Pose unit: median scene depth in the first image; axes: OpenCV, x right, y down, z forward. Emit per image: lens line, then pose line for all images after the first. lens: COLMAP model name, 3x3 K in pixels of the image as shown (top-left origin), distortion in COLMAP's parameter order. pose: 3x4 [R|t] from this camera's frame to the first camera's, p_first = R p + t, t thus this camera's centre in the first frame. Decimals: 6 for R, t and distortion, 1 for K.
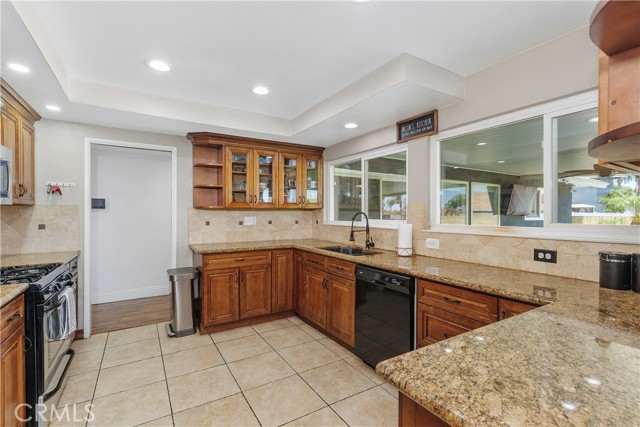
lens RADIAL K [[289.7, 0, 319.5], [0, 289.7, 207.8], [0, 0, 1]] dist [0.000662, 0.000261]
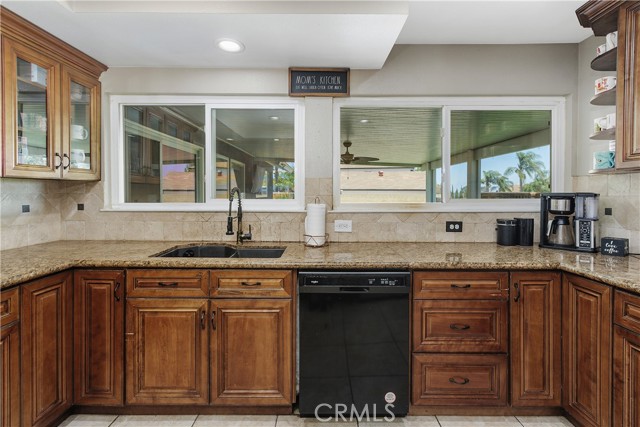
lens RADIAL K [[290.8, 0, 320.5], [0, 290.8, 193.5], [0, 0, 1]] dist [-0.001959, -0.000088]
pose [[0.525281, -0.002895, 0.850924, -0.315102], [-0.018710, 0.999713, 0.014952, 0.014251], [-0.850723, -0.023775, 0.525077, 0.520365]]
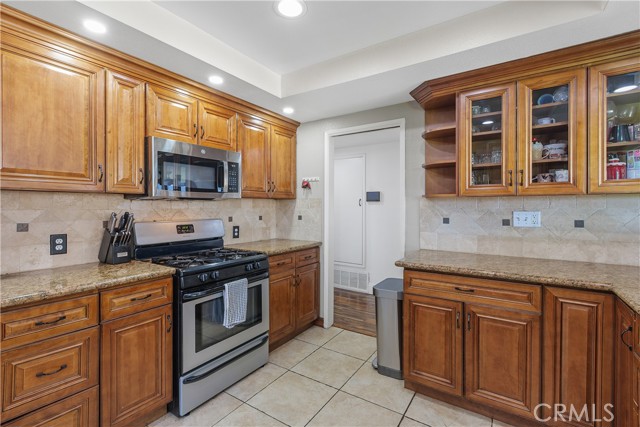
lens RADIAL K [[289.7, 0, 319.5], [0, 289.7, 207.8], [0, 0, 1]] dist [0.000662, 0.000261]
pose [[0.419338, 0.001574, -0.907829, 0.114263], [0.017616, 0.999796, 0.009870, 0.015341], [0.907659, -0.020131, 0.419225, 0.552513]]
